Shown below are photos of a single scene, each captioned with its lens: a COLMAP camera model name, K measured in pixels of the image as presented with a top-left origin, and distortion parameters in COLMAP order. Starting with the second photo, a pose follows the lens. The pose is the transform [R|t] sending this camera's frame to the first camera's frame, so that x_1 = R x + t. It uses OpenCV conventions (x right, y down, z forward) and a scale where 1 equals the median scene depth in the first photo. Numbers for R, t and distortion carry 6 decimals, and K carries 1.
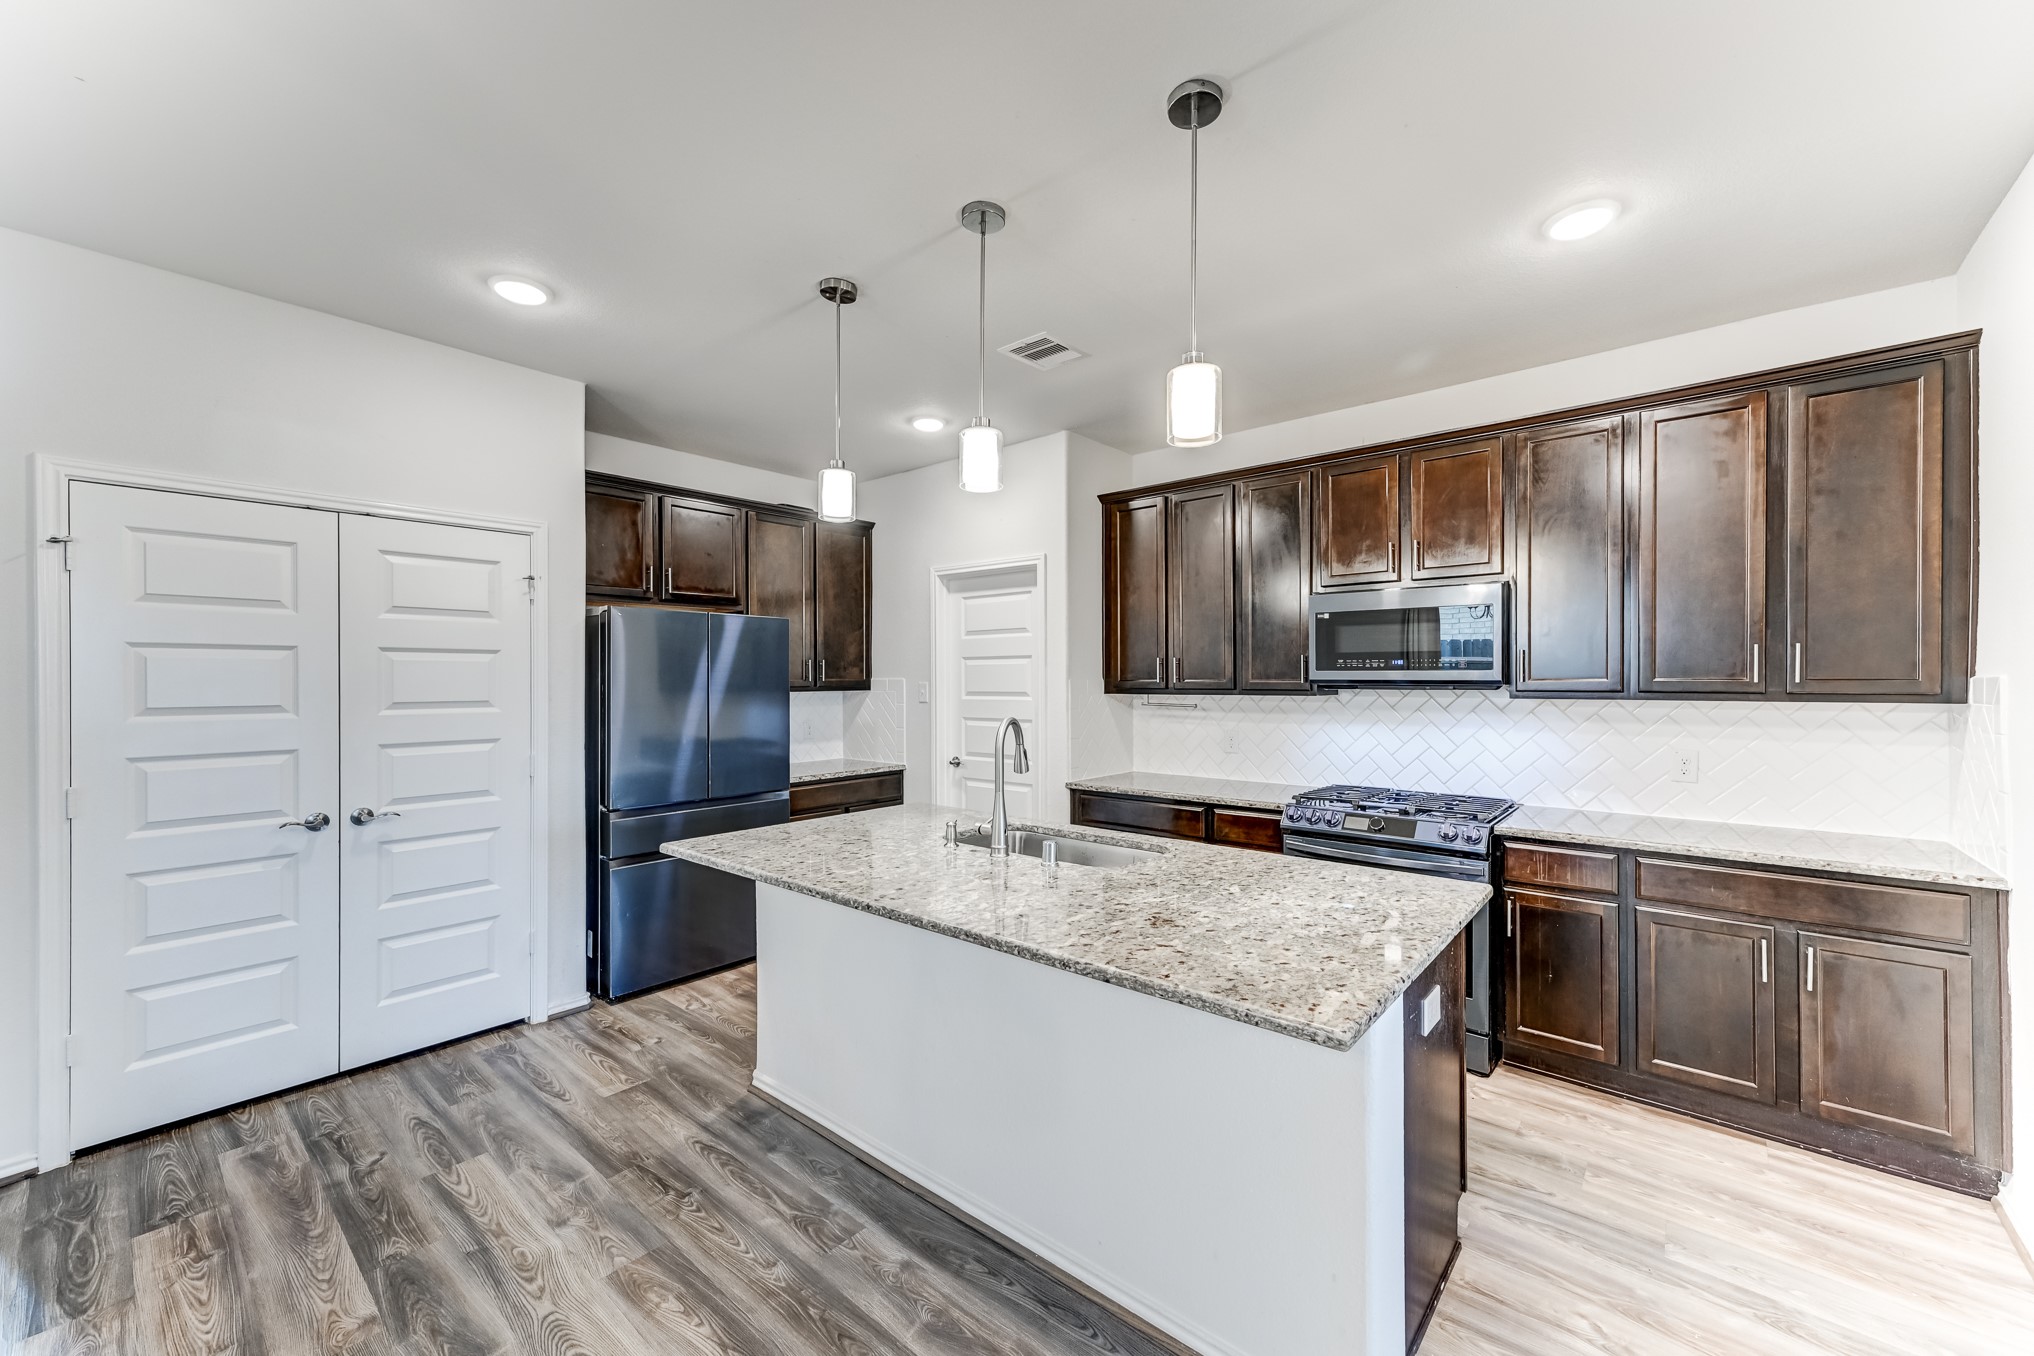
lens RADIAL K [[801.3, 0, 1017.0], [0, 801.3, 678.0], [0, 0, 1]] dist [0.011079, -0.000181]
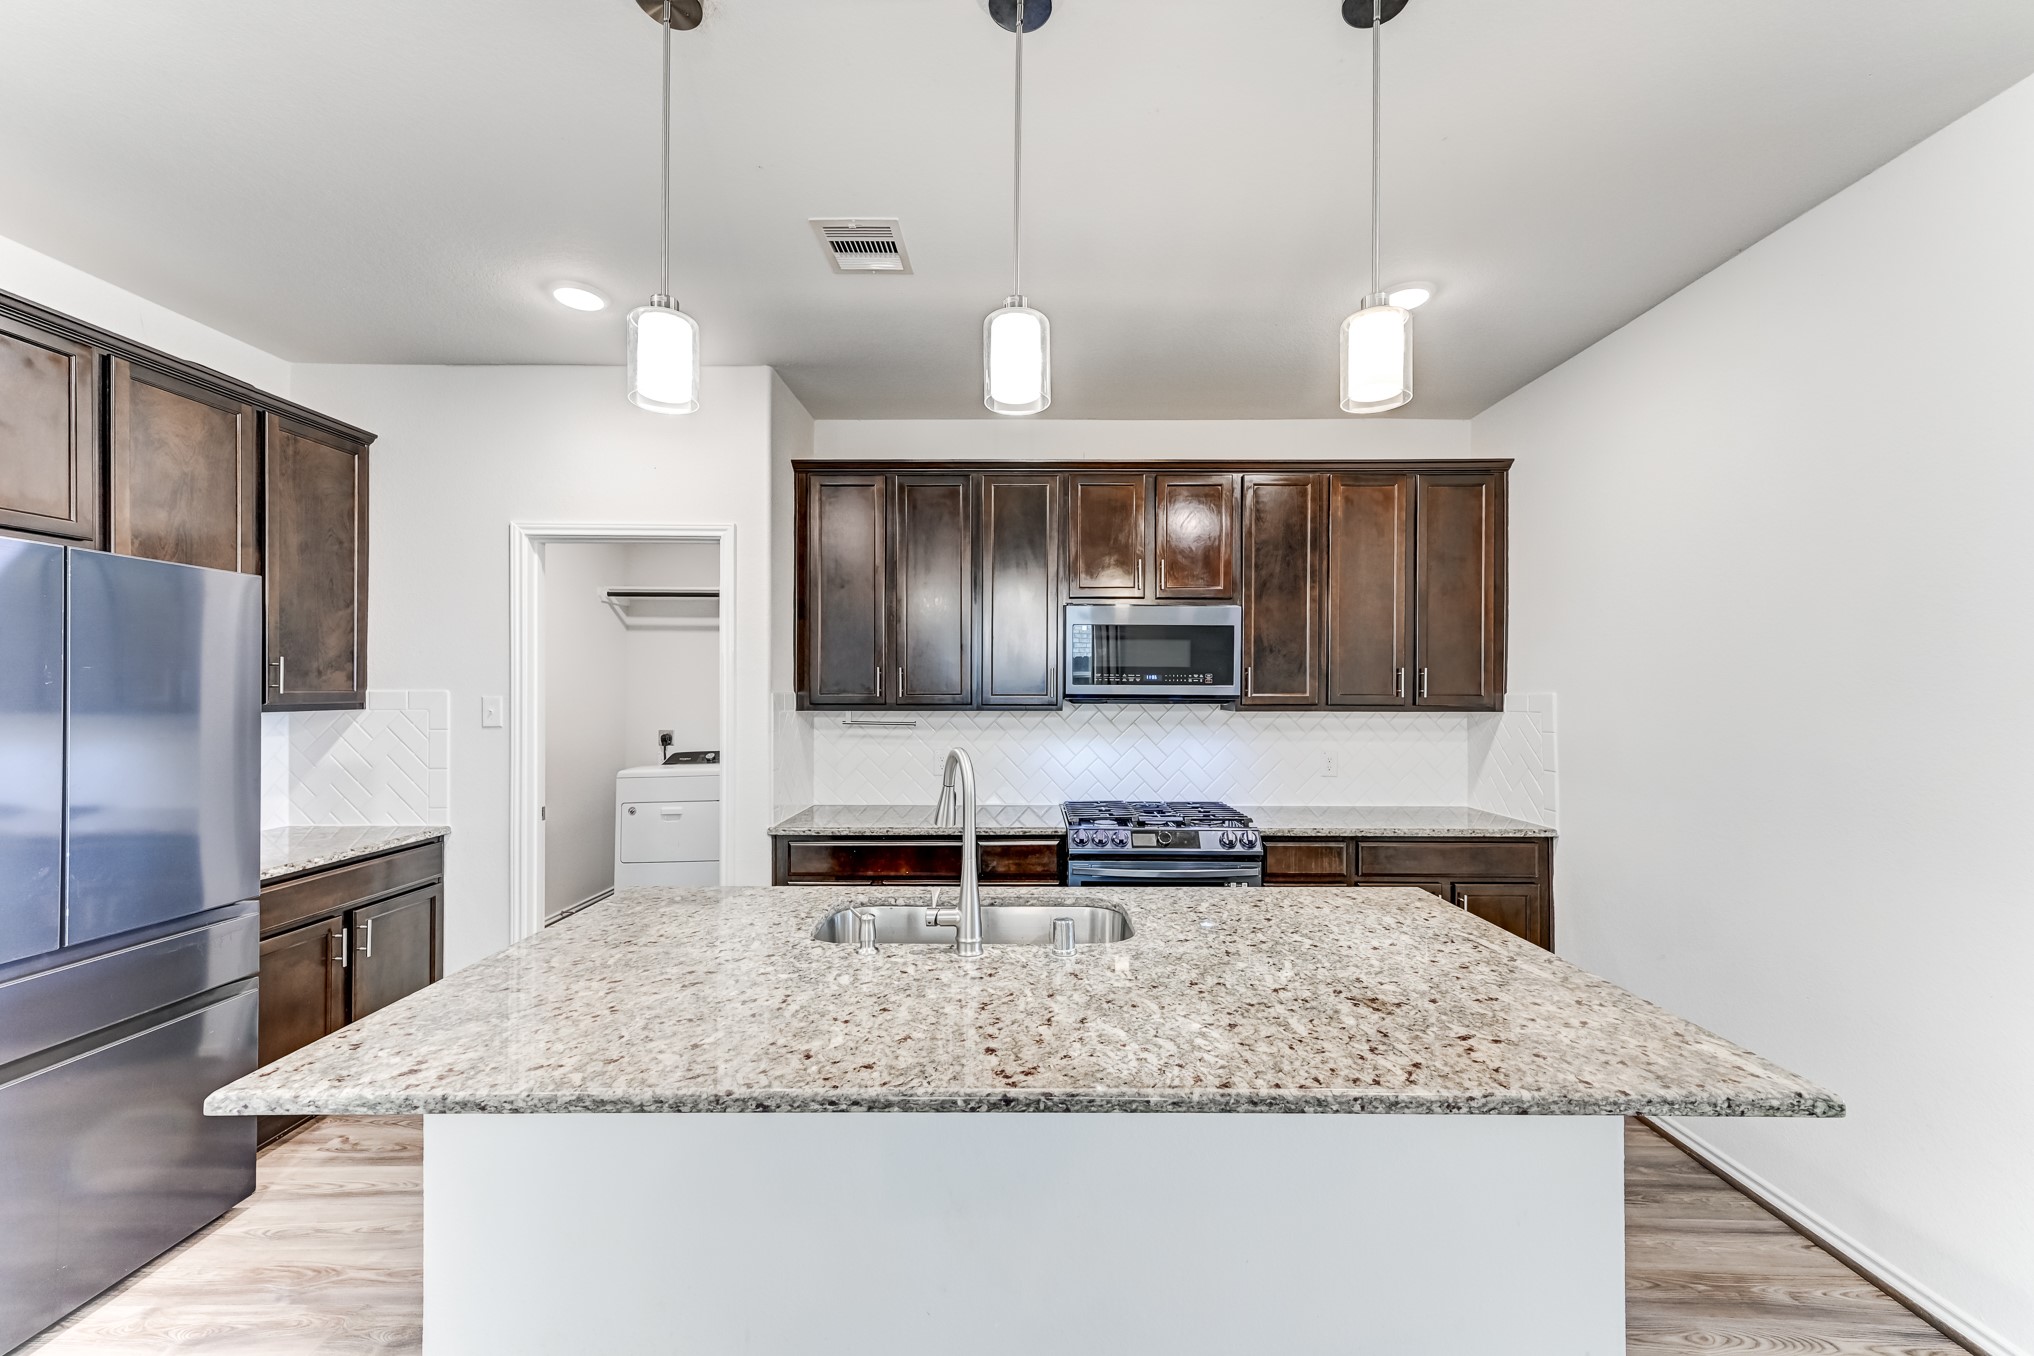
lens RADIAL K [[803.5, 0, 1023.5], [0, 803.5, 687.4], [0, 0, 1]] dist [0.009608, -0.000095]
pose [[0.760803, 0.007798, 0.648936, -0.358829], [-0.004325, 0.999967, -0.006946, 0.001407], [-0.648969, 0.002478, 0.760811, 0.376495]]
